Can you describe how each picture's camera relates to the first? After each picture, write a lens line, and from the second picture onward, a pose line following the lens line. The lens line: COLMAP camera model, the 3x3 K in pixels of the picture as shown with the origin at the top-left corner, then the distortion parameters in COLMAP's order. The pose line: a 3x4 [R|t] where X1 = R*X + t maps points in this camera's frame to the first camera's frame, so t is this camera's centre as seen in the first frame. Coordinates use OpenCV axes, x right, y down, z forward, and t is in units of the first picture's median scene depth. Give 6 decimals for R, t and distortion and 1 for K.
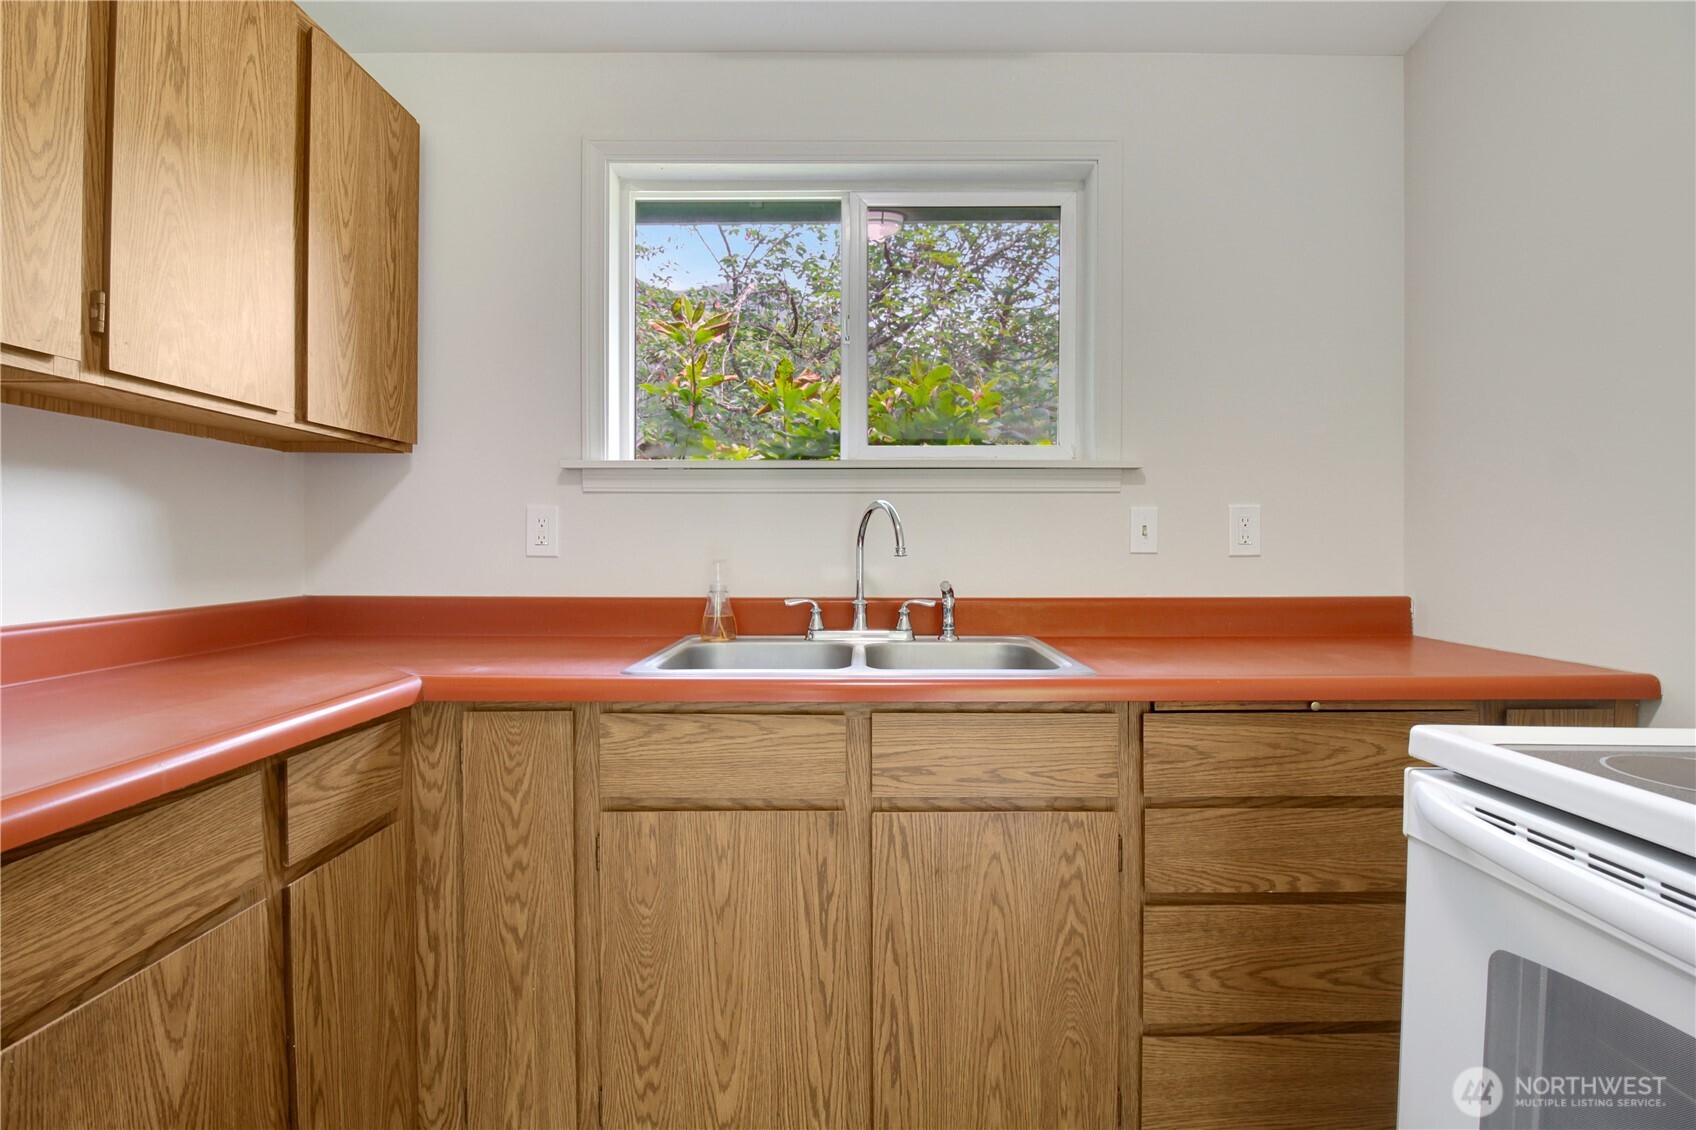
lens RADIAL K [[780.2, 0, 851.5], [0, 780.2, 542.3], [0, 0, 1]] dist [0.001548, -0.011035]
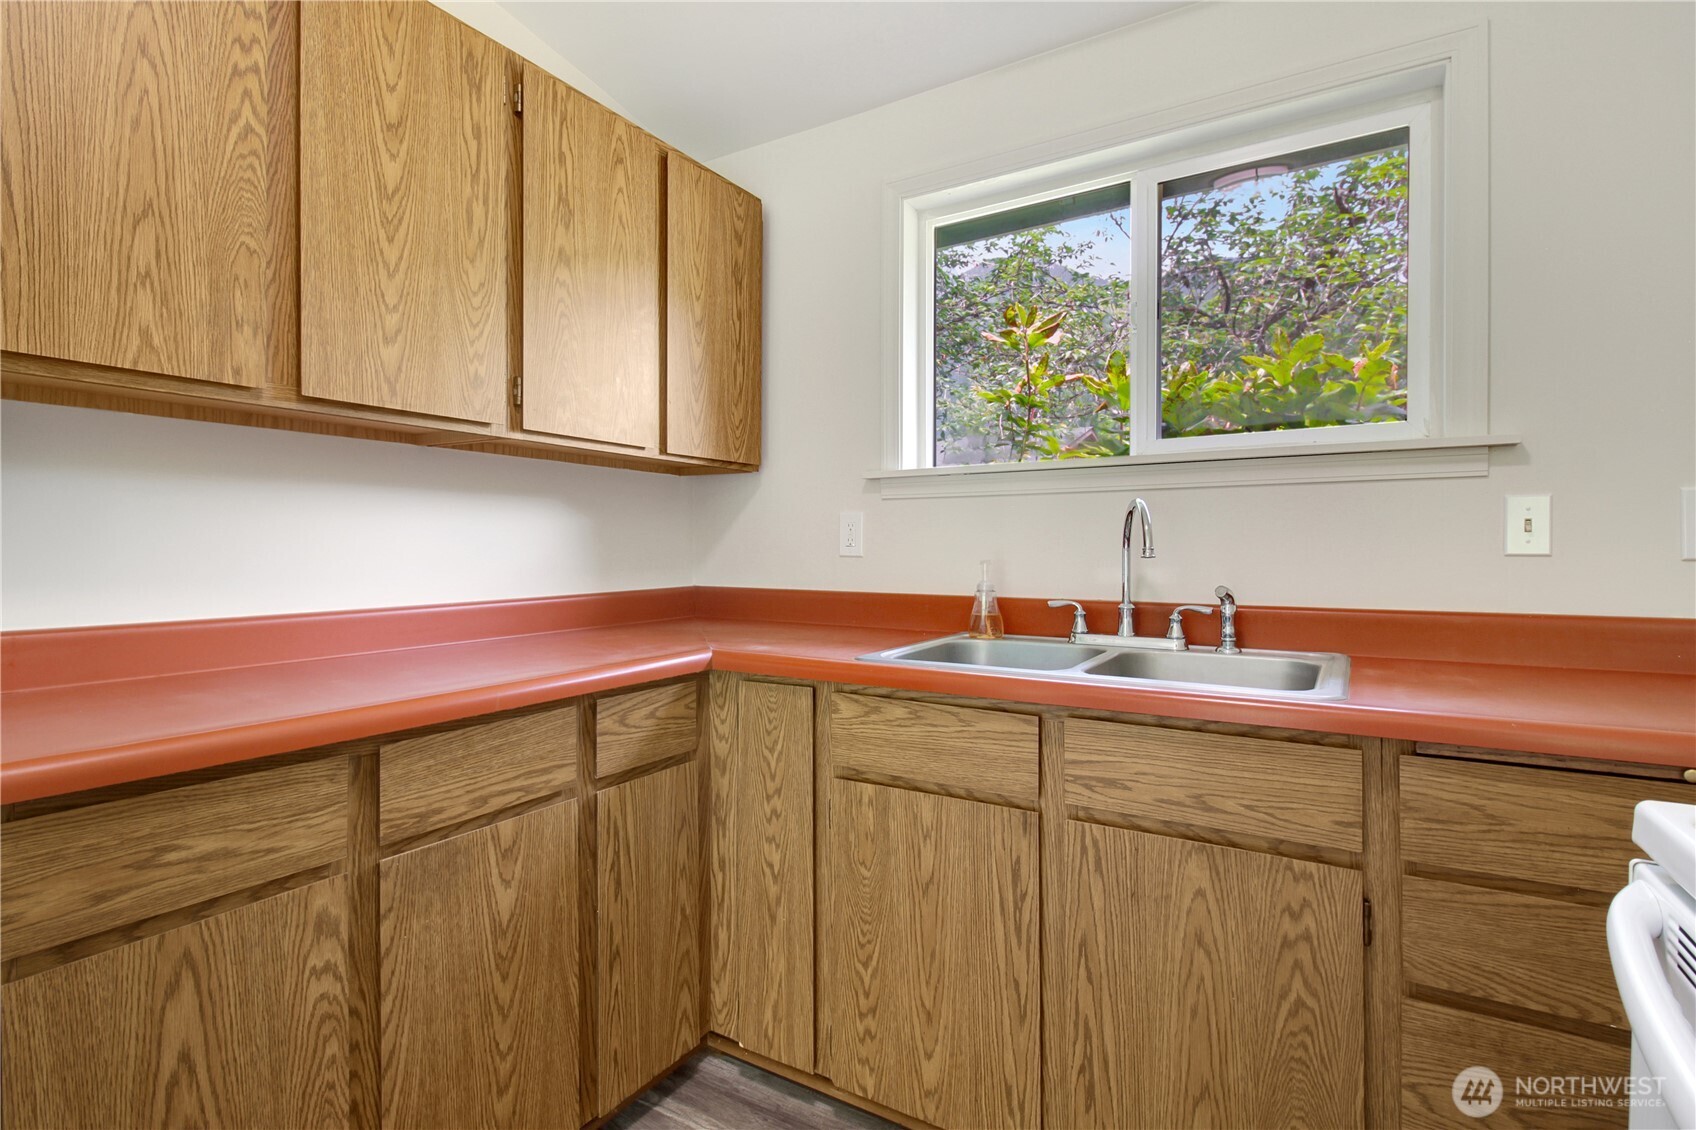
lens RADIAL K [[788.0, 0, 871.1], [0, 788.0, 538.6], [0, 0, 1]] dist [0.028850, -0.018522]
pose [[0.863736, -0.007043, -0.503896, 0.320099], [0.003321, 0.999960, -0.008283, 0.002213], [0.503934, 0.005480, 0.863725, 0.018317]]
